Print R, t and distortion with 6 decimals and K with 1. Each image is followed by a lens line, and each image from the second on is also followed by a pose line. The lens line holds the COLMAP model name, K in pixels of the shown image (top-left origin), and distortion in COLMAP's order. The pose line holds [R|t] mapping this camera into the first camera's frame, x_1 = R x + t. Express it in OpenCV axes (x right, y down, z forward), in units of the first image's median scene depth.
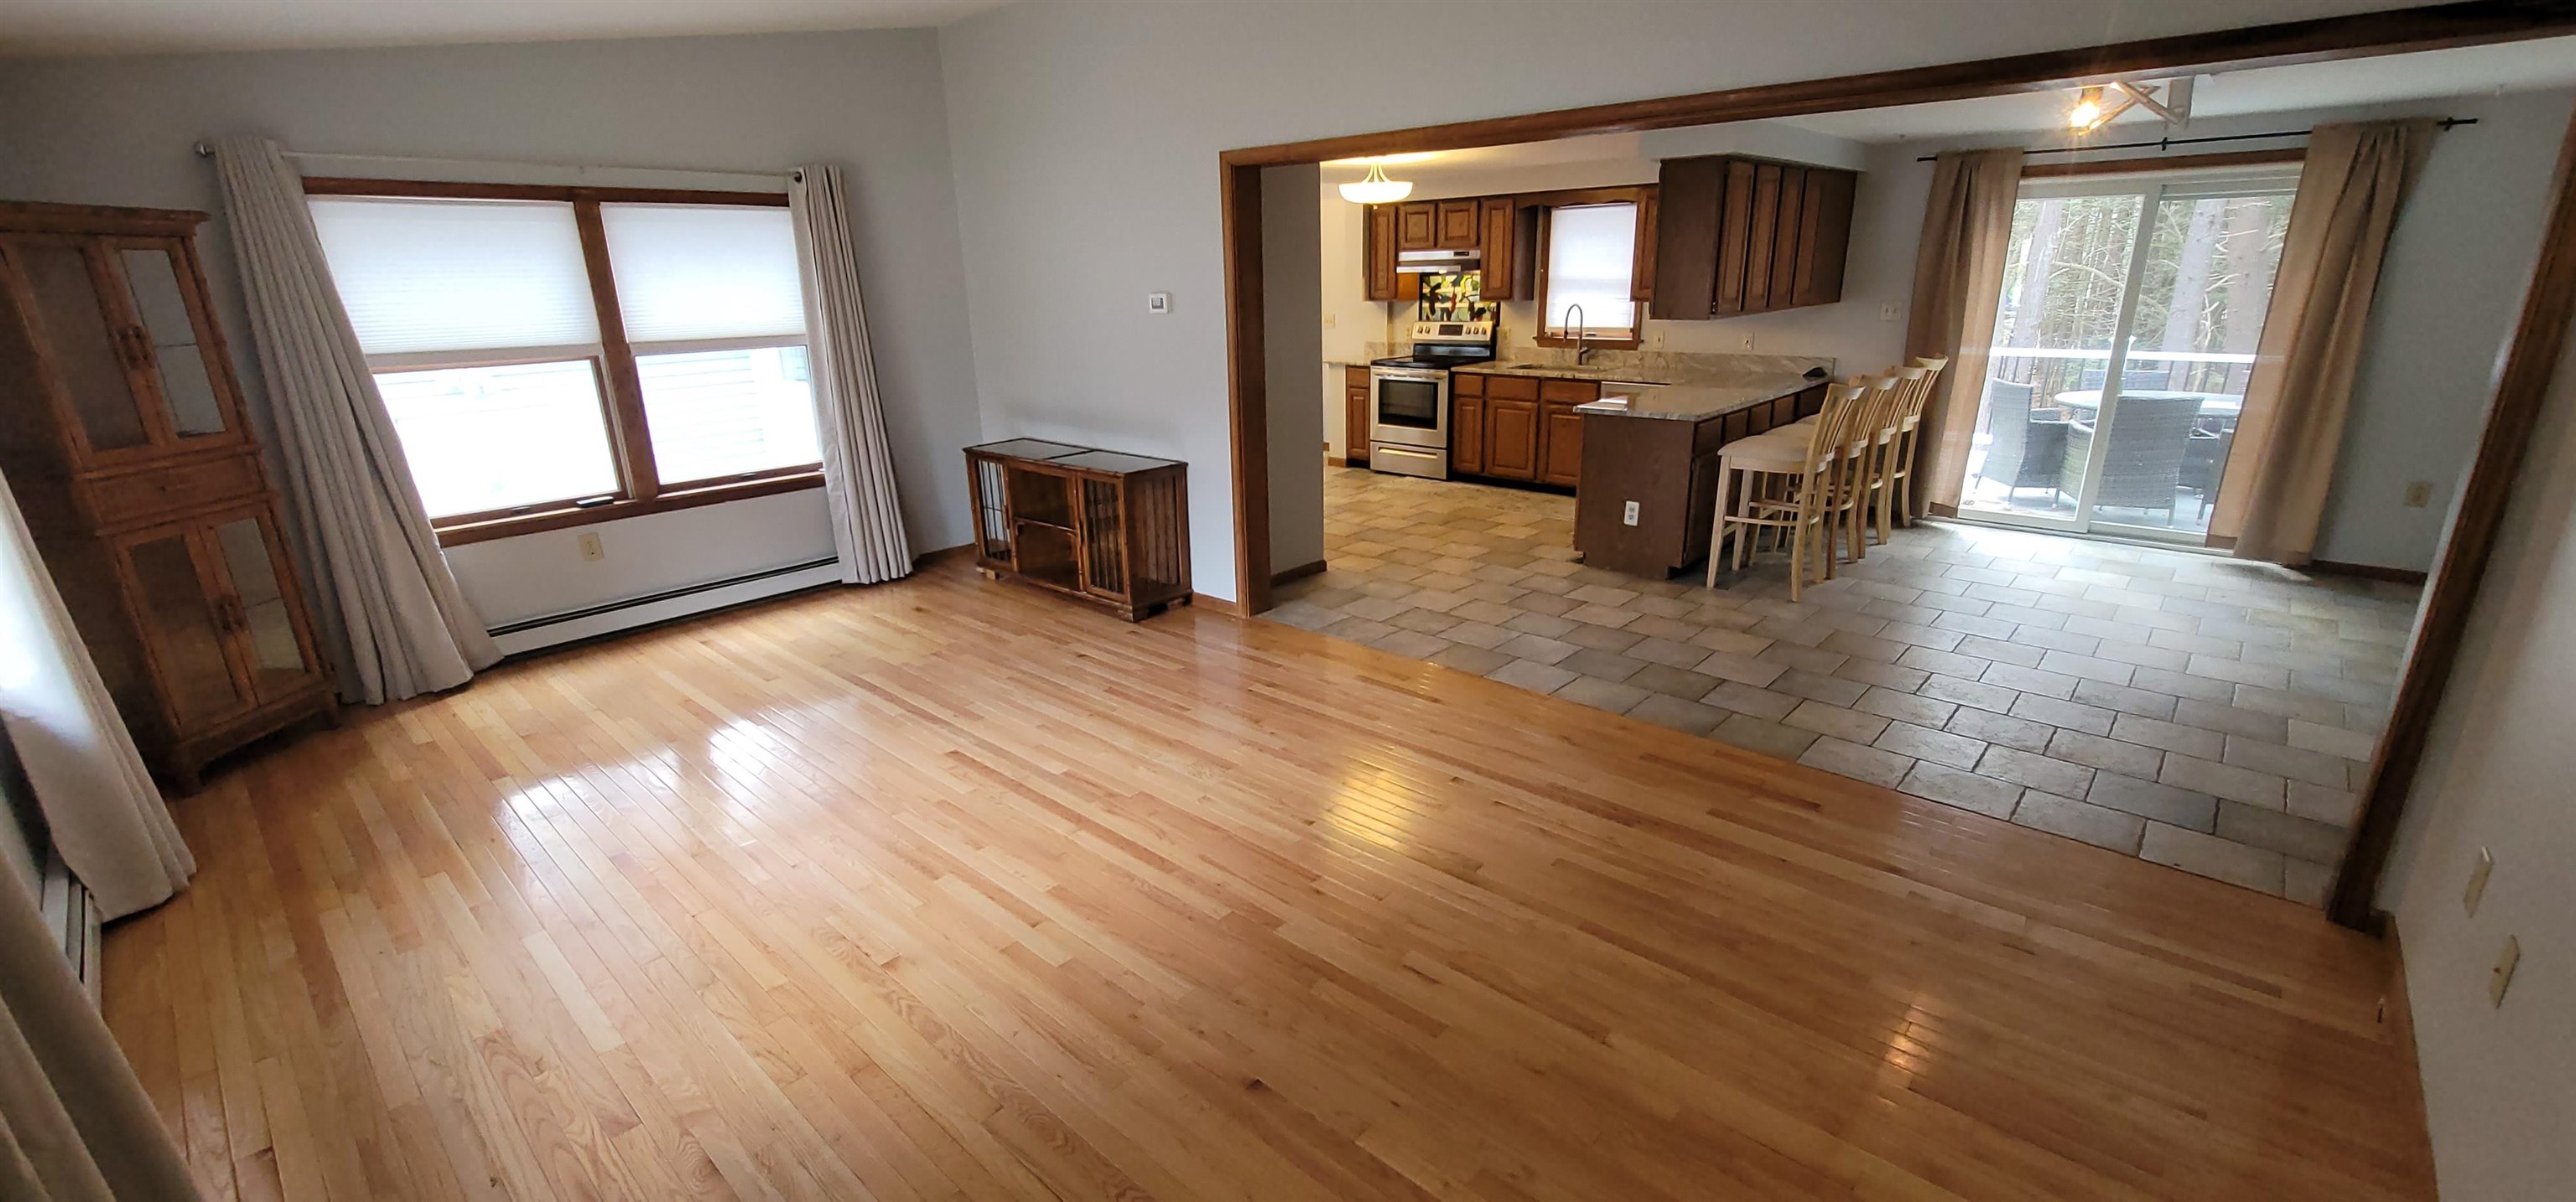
lens RADIAL K [[1045.6, 0, 1292.8], [0, 1045.6, 614.3], [0, 0, 1]] dist [-0.005617, 0.000372]
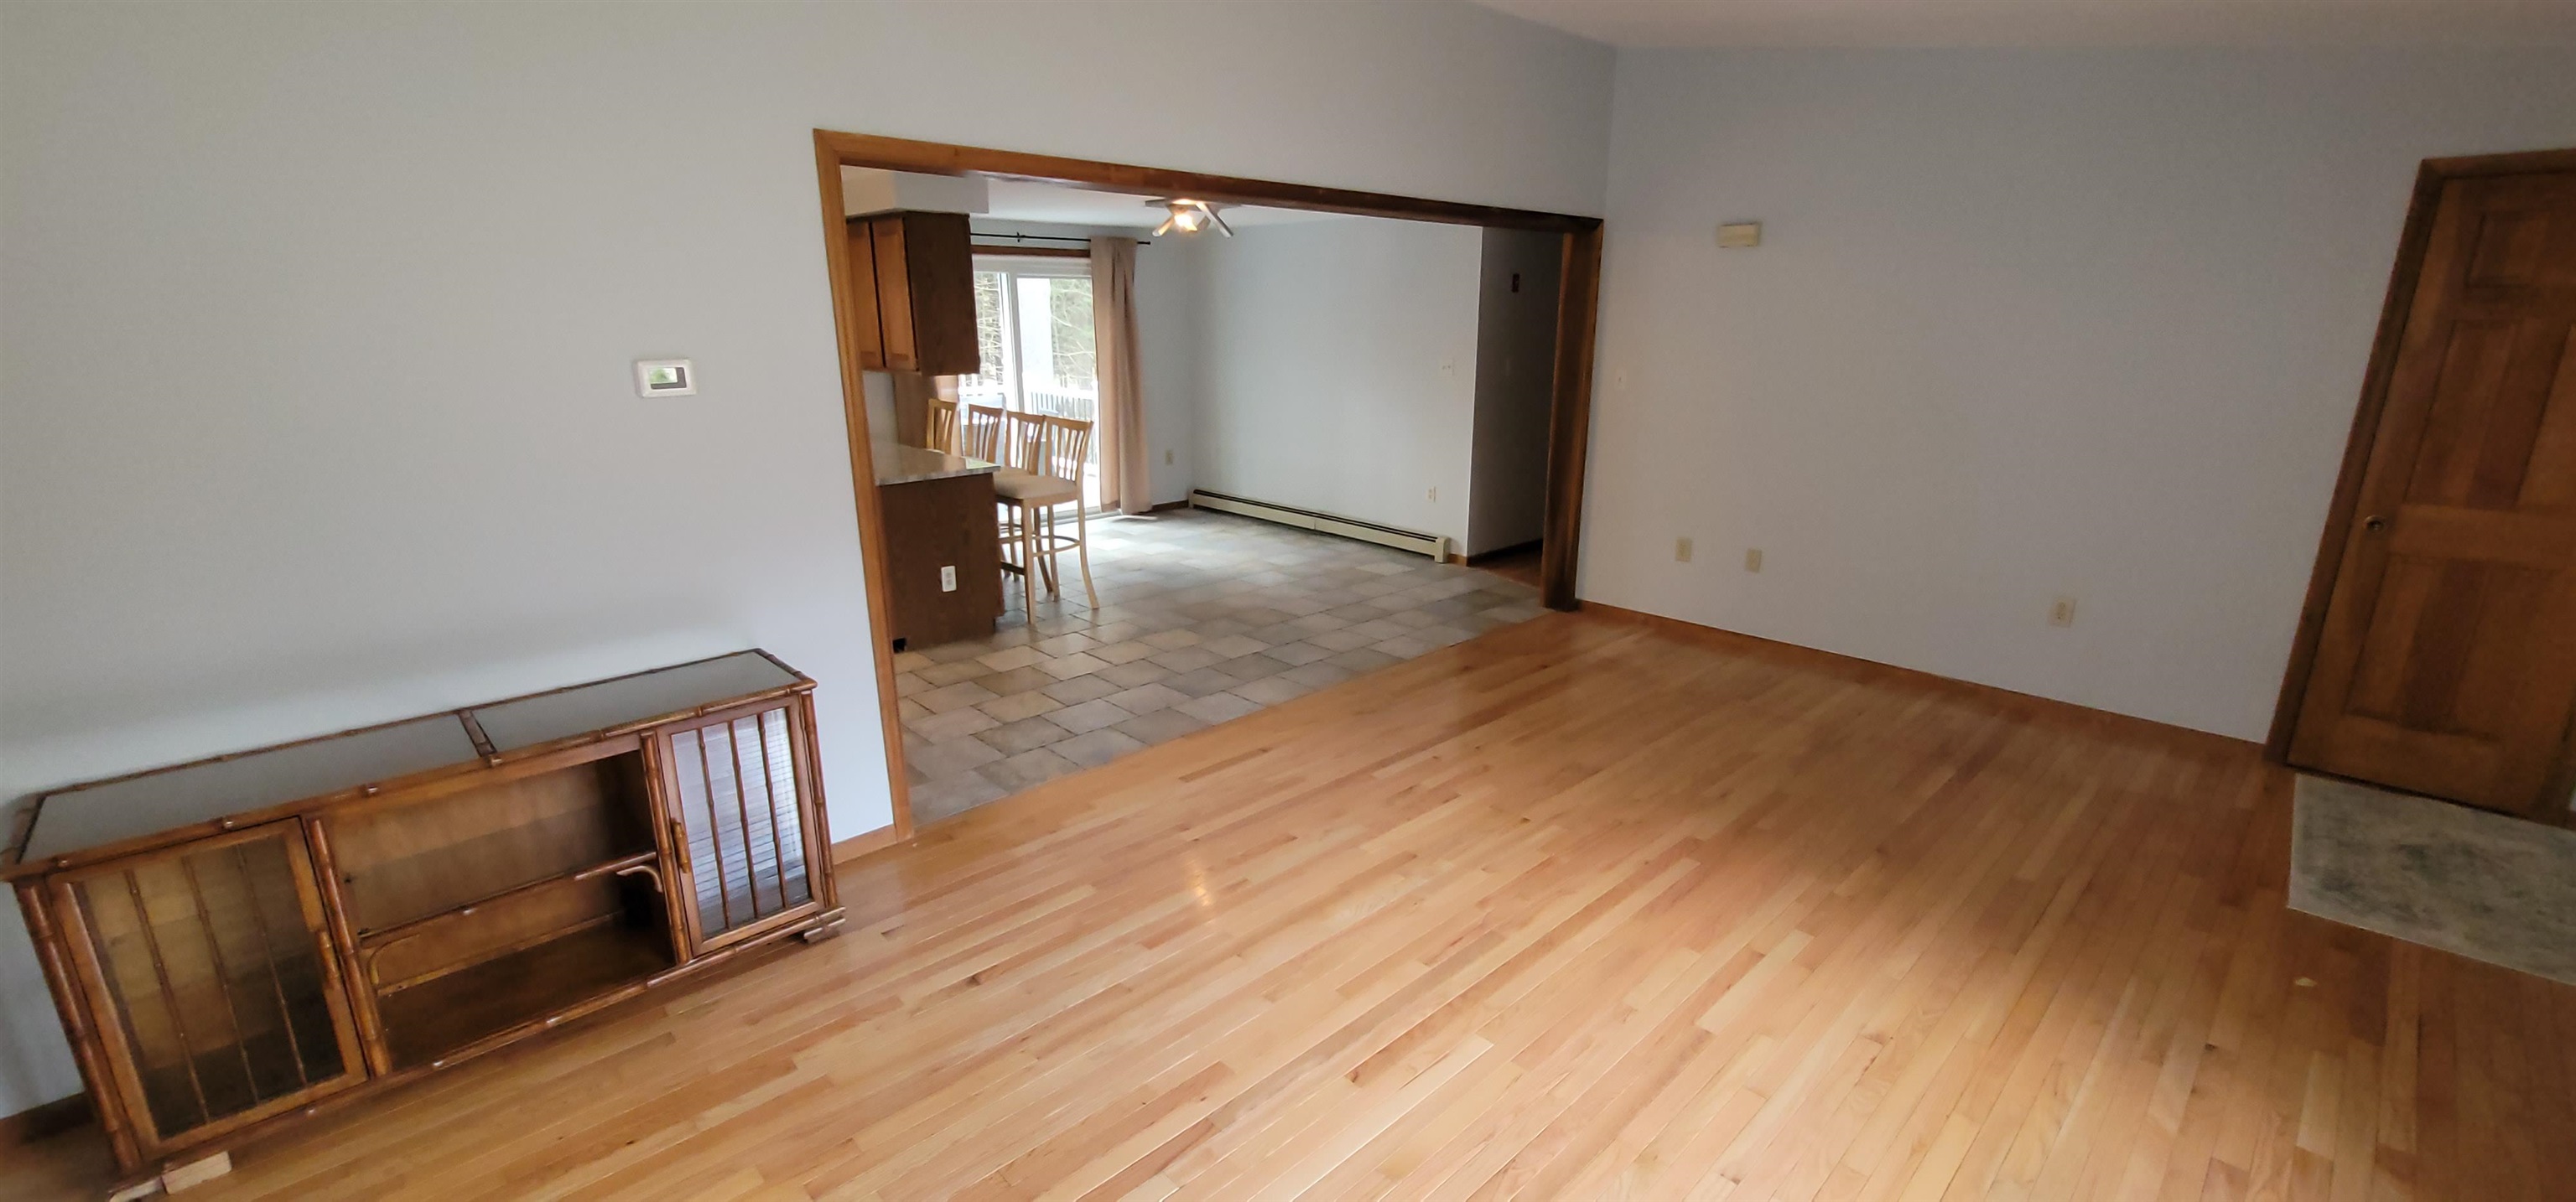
lens RADIAL K [[1045.6, 0, 1291.2], [0, 1045.6, 602.7], [0, 0, 1]] dist [-0.005617, 0.000372]
pose [[0.081022, -0.248199, 0.965315, -0.793455], [0.313282, 0.925756, 0.211733, -0.251285], [-0.946198, 0.285260, 0.152763, 0.798437]]
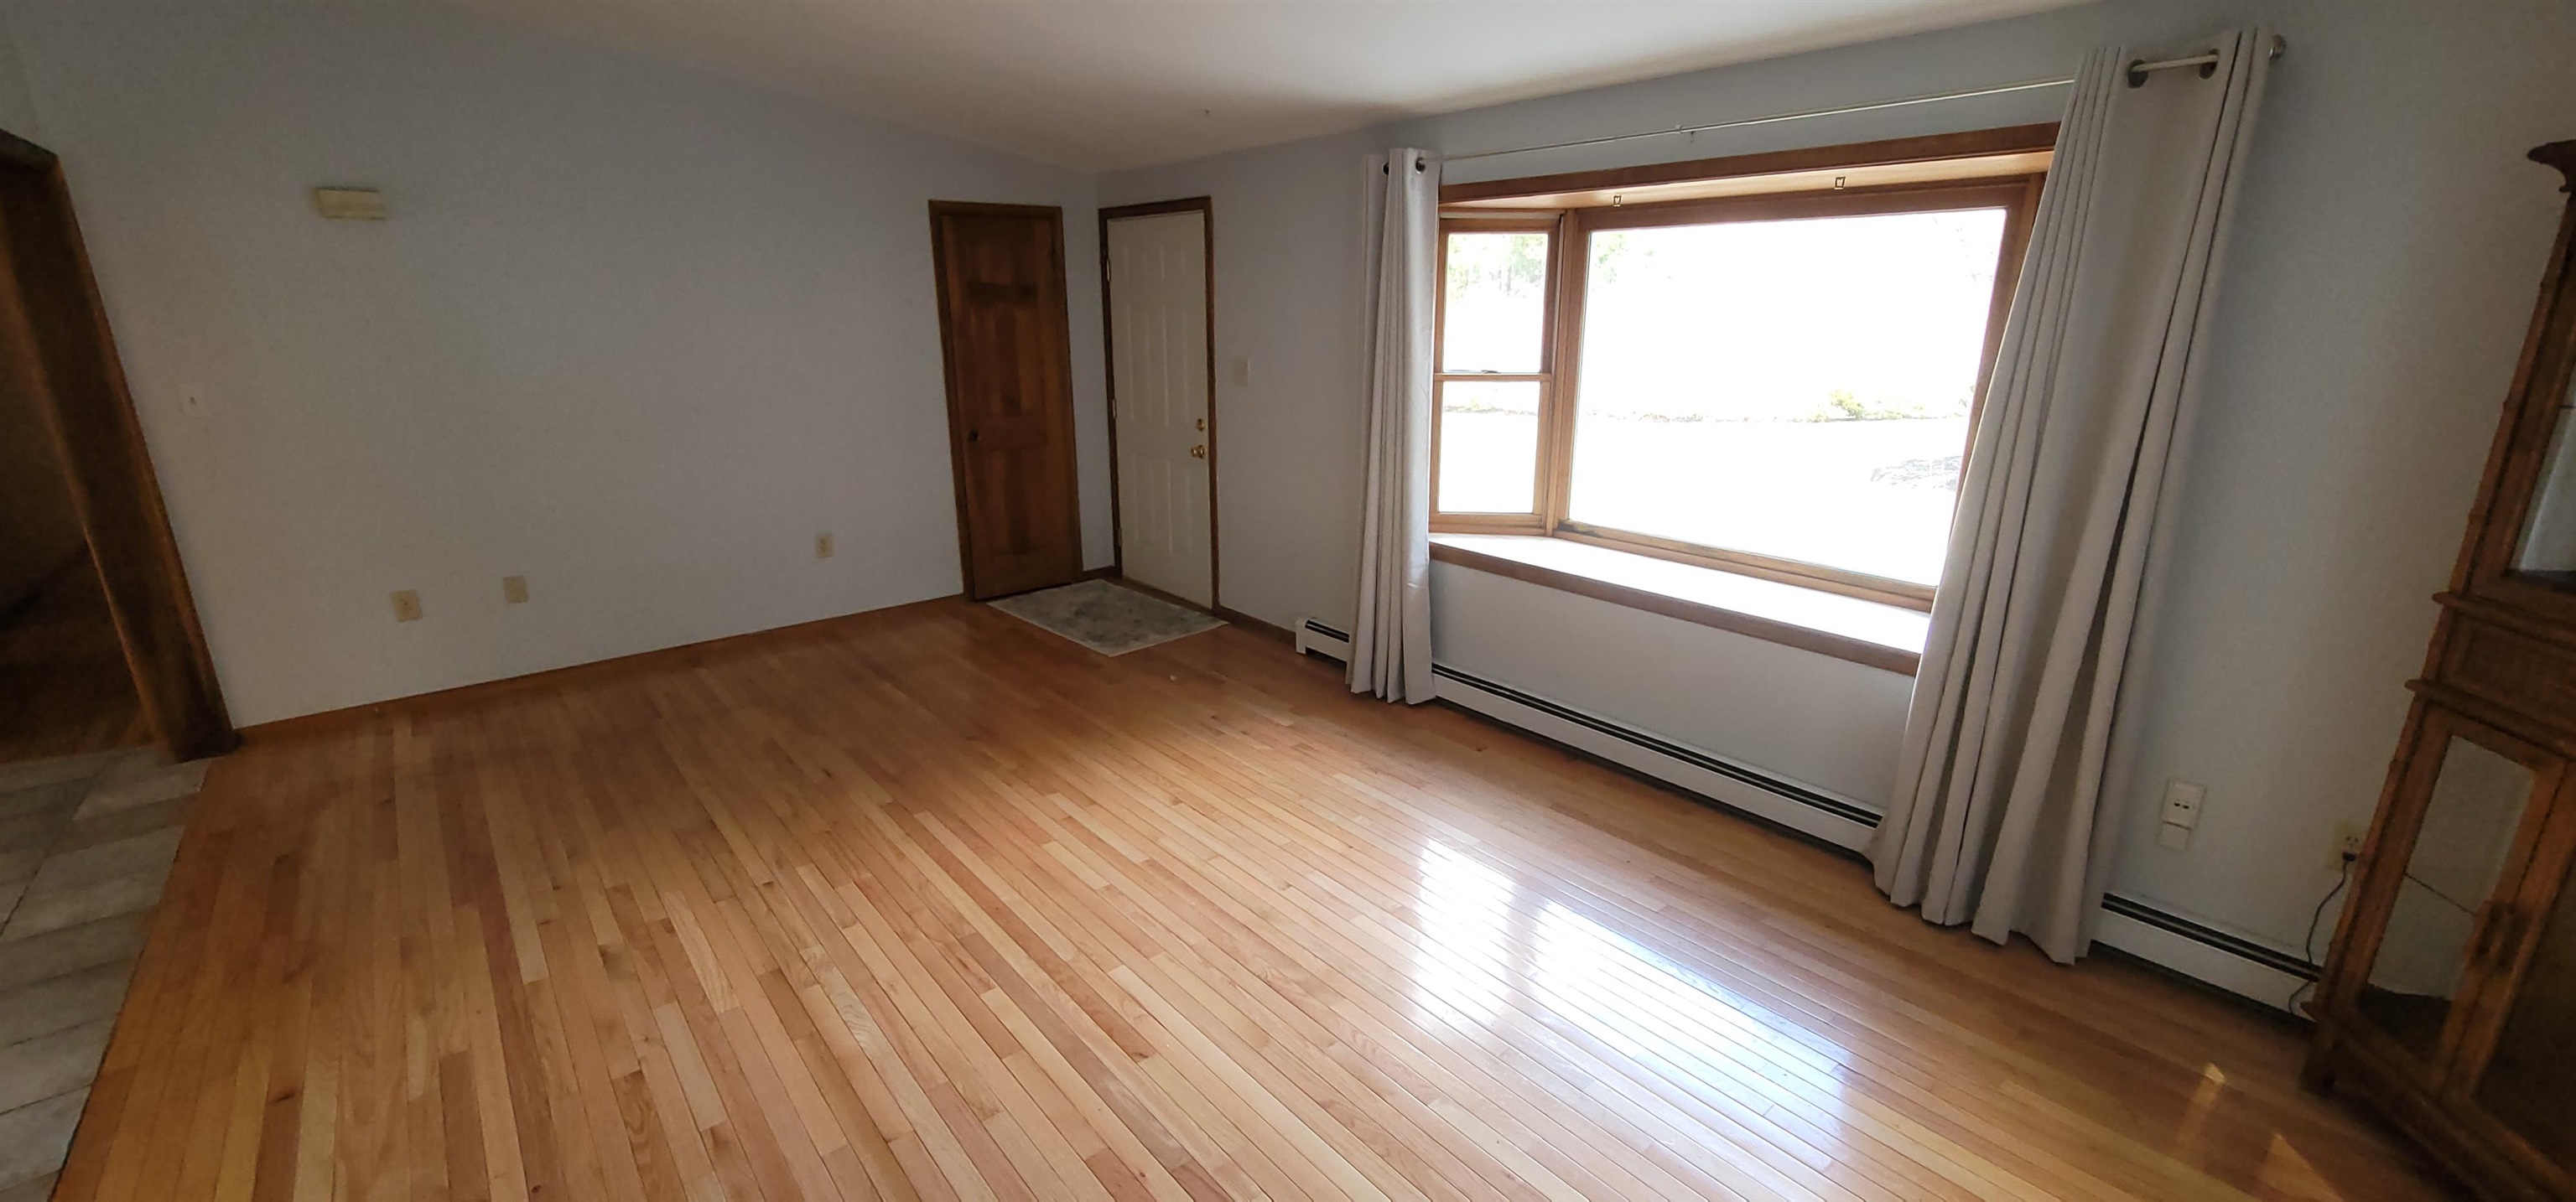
lens RADIAL K [[1045.6, 0, 1266.5], [0, 1045.6, 611.7], [0, 0, 1]] dist [-0.005617, 0.000372]
pose [[-0.987585, -0.020452, 0.155747, -0.454455], [0.071921, 0.822591, 0.564067, -0.399631], [-0.139652, 0.568266, -0.810908, 1.246442]]
